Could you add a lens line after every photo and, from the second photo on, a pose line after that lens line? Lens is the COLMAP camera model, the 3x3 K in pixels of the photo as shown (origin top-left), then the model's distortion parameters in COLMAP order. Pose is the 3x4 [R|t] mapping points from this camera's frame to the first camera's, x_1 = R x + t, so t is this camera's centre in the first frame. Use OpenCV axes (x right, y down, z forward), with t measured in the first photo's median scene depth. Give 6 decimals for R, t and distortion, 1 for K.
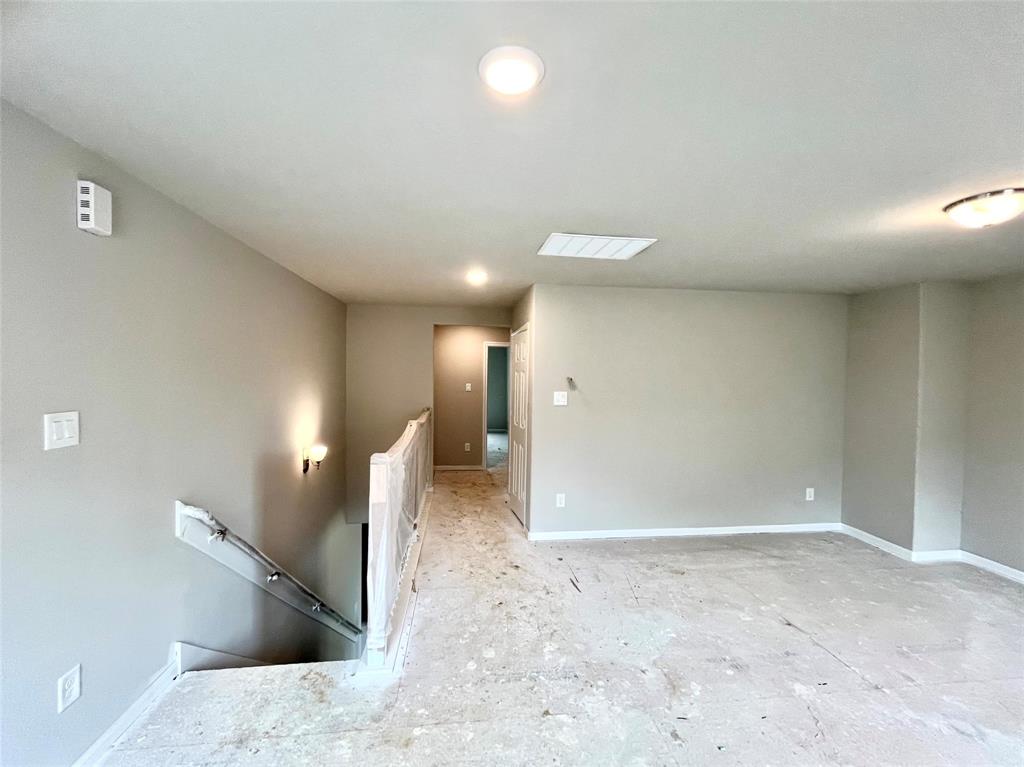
lens RADIAL K [[414.6, 0, 512.0], [0, 414.6, 383.5], [0, 0, 1]] dist [-0.002826, -0.000065]
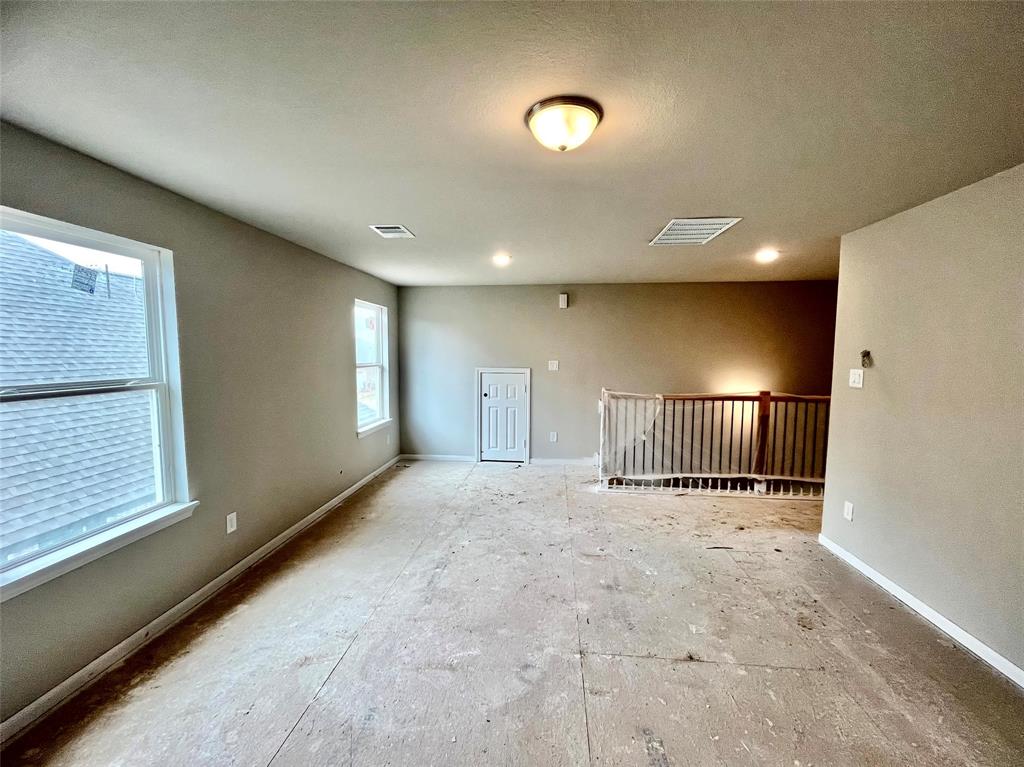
lens RADIAL K [[414.6, 0, 512.0], [0, 414.6, 383.5], [0, 0, 1]] dist [-0.002826, -0.000065]
pose [[-0.210825, 0.062571, -0.975519, 1.242743], [-0.028343, 0.997138, 0.070083, 0.012398], [0.977113, 0.042425, -0.208448, 0.678748]]
